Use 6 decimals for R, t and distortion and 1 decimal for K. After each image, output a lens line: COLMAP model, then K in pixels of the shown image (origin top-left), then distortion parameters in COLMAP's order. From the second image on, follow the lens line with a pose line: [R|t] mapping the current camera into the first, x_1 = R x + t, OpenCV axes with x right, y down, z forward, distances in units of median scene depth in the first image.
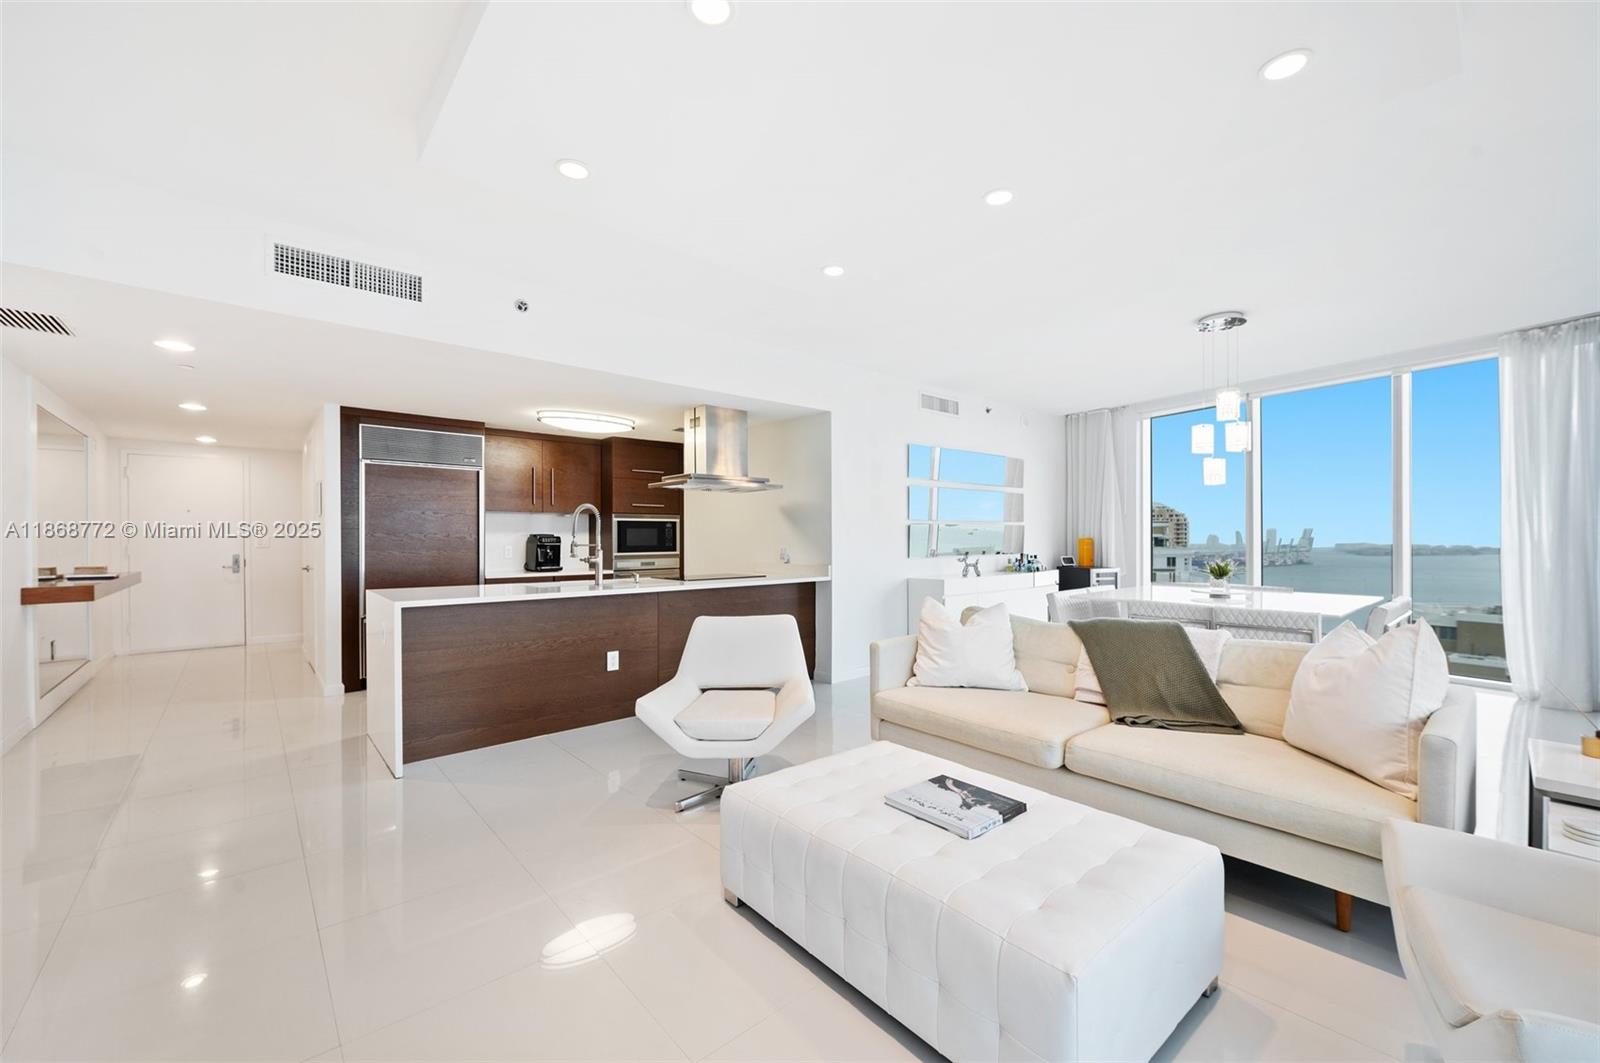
lens RADIAL K [[632.8, 0, 786.8], [0, 632.8, 532.1], [0, 0, 1]] dist [-0.006117, -0.000731]
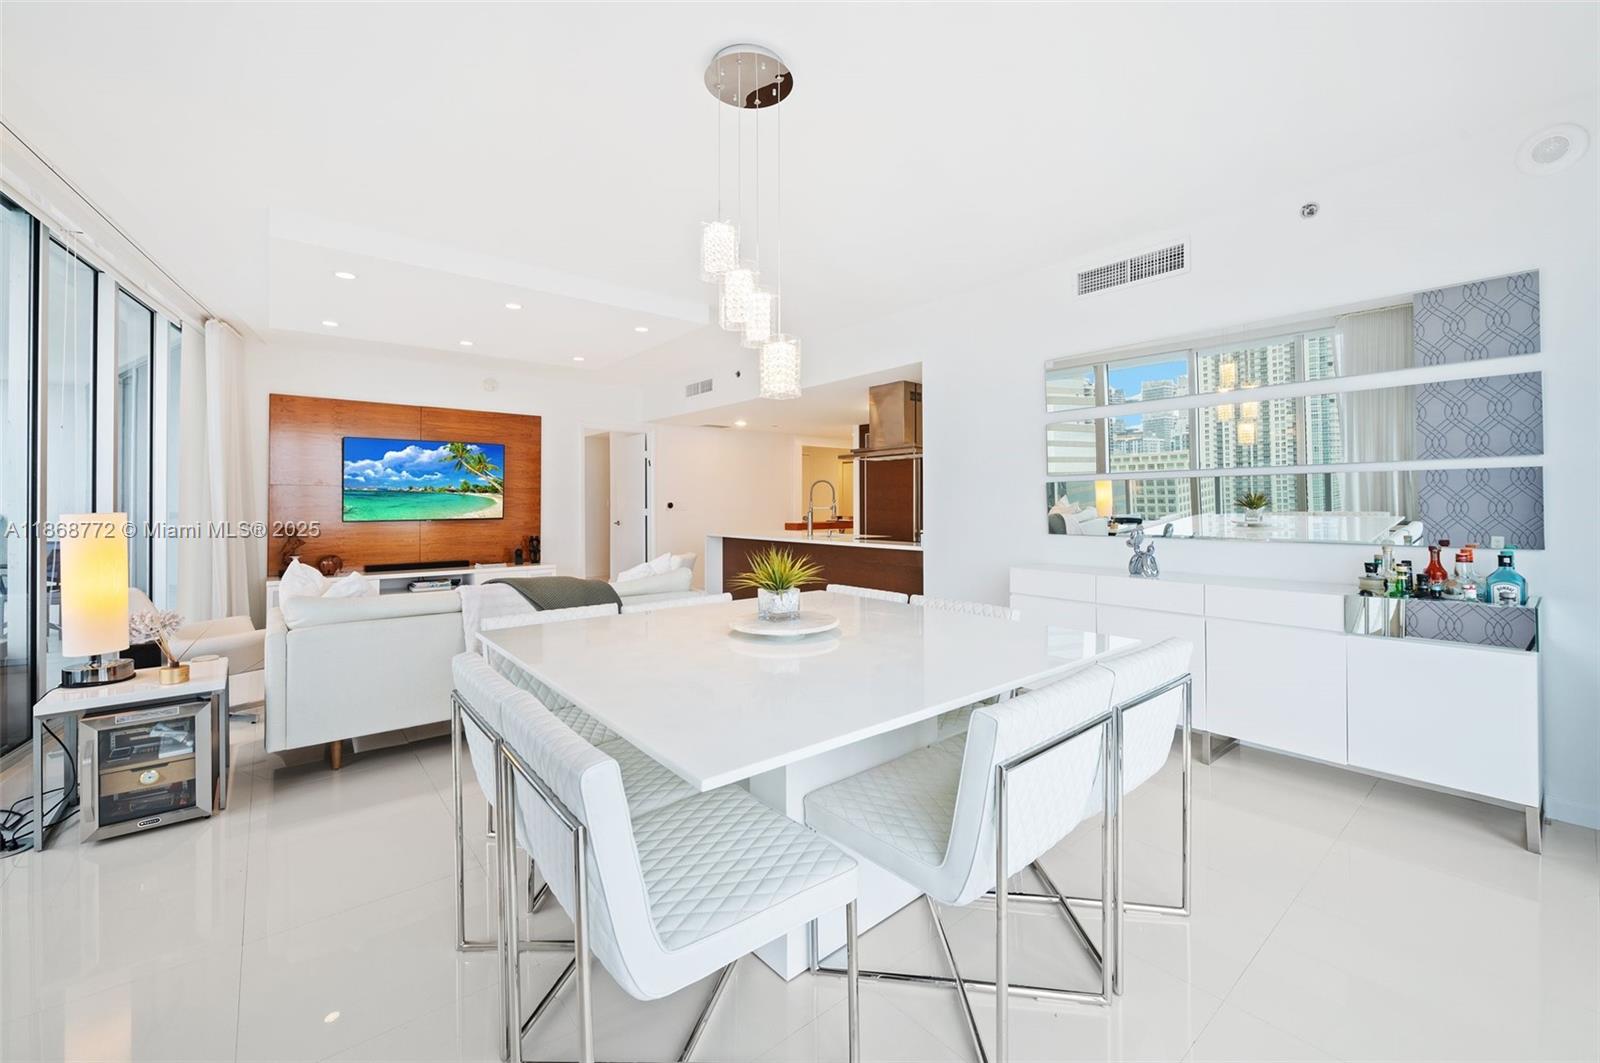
lens RADIAL K [[632.8, 0, 798.5], [0, 632.8, 504.5], [0, 0, 1]] dist [-0.006117, -0.000731]
pose [[0.000442, 0.002498, -0.999997, 0.833914], [0.011383, 0.999932, 0.002503, 0.004836], [0.999935, -0.011384, 0.000413, 0.707711]]
